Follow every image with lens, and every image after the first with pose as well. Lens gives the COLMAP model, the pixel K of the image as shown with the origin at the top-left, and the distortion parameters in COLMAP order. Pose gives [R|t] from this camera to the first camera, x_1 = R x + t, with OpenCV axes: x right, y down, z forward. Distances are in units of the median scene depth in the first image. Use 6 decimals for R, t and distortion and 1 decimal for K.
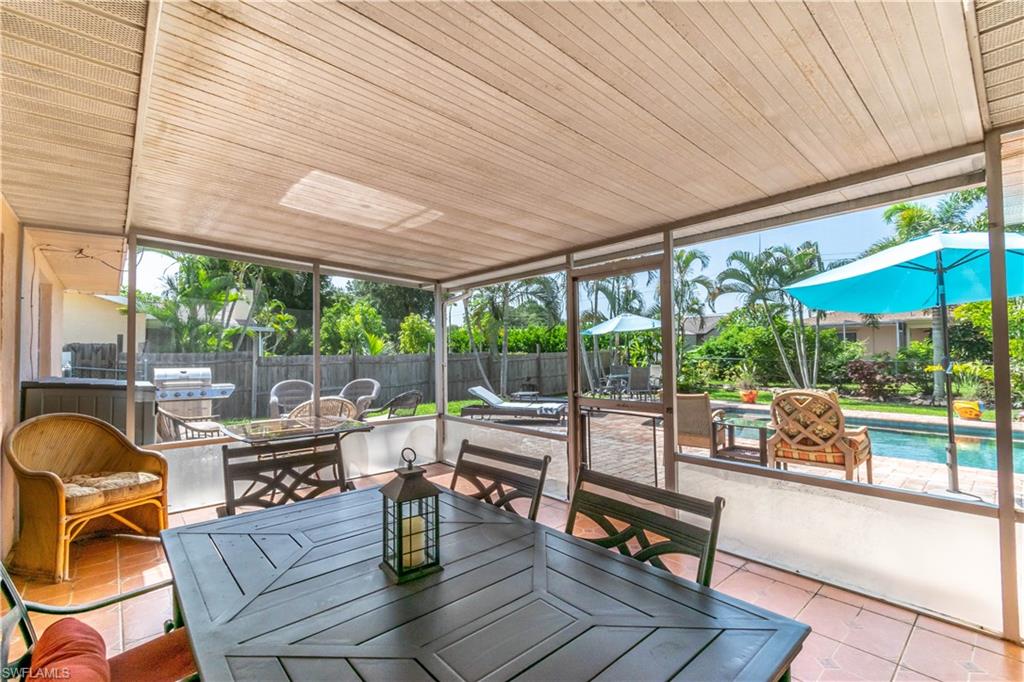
lens RADIAL K [[450.8, 0, 507.9], [0, 450.8, 343.0], [0, 0, 1]] dist [0.027120, -0.015614]
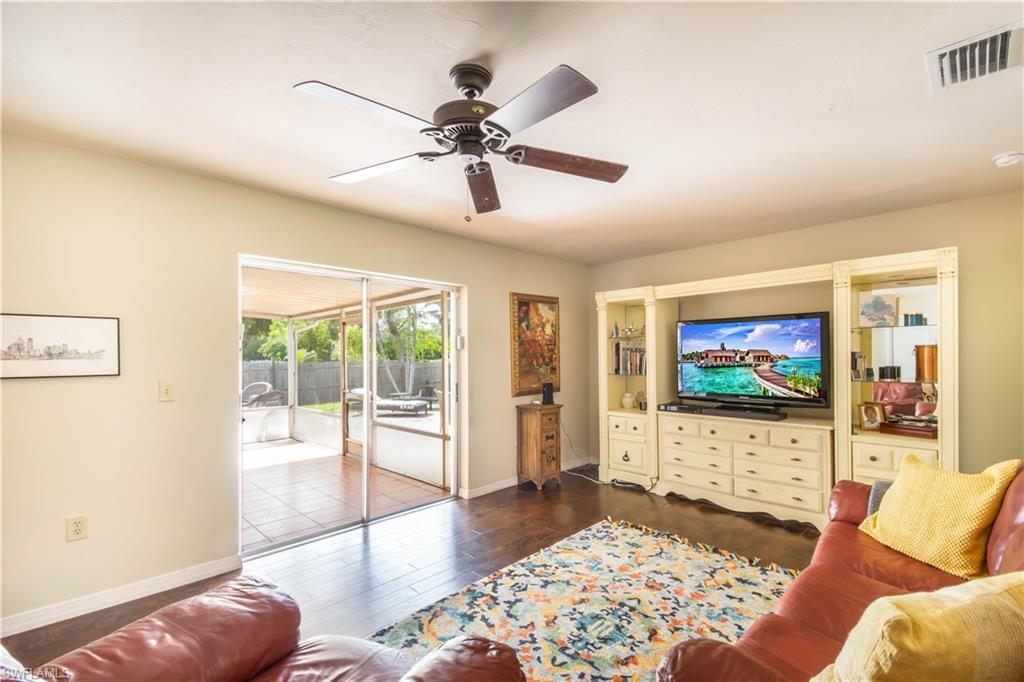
lens RADIAL K [[450.8, 0, 517.0], [0, 450.8, 356.4], [0, 0, 1]] dist [0.027120, -0.015614]
pose [[0.996996, 0.006786, 0.077158, 0.244149], [-0.008403, 0.999752, 0.020645, -0.021274], [-0.076999, -0.021232, 0.996805, -0.273326]]
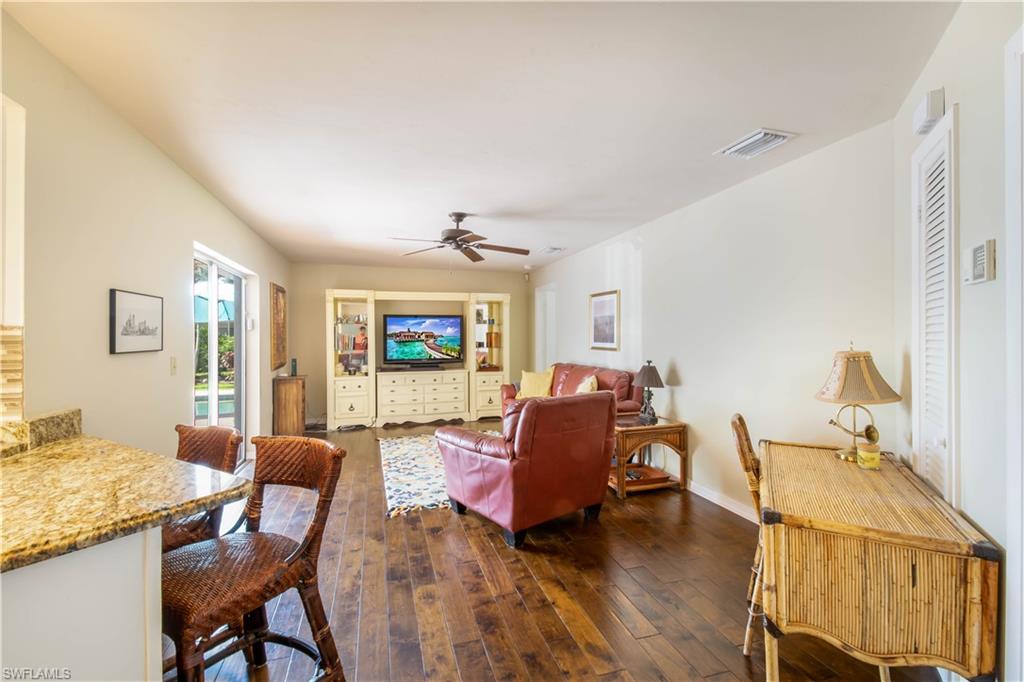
lens RADIAL K [[450.8, 0, 521.1], [0, 450.8, 336.8], [0, 0, 1]] dist [0.027120, -0.015614]
pose [[0.391691, 0.011393, 0.920026, -0.080600], [-0.018658, 0.999816, -0.004437, -0.015457], [-0.919908, -0.015428, 0.391831, -0.304739]]
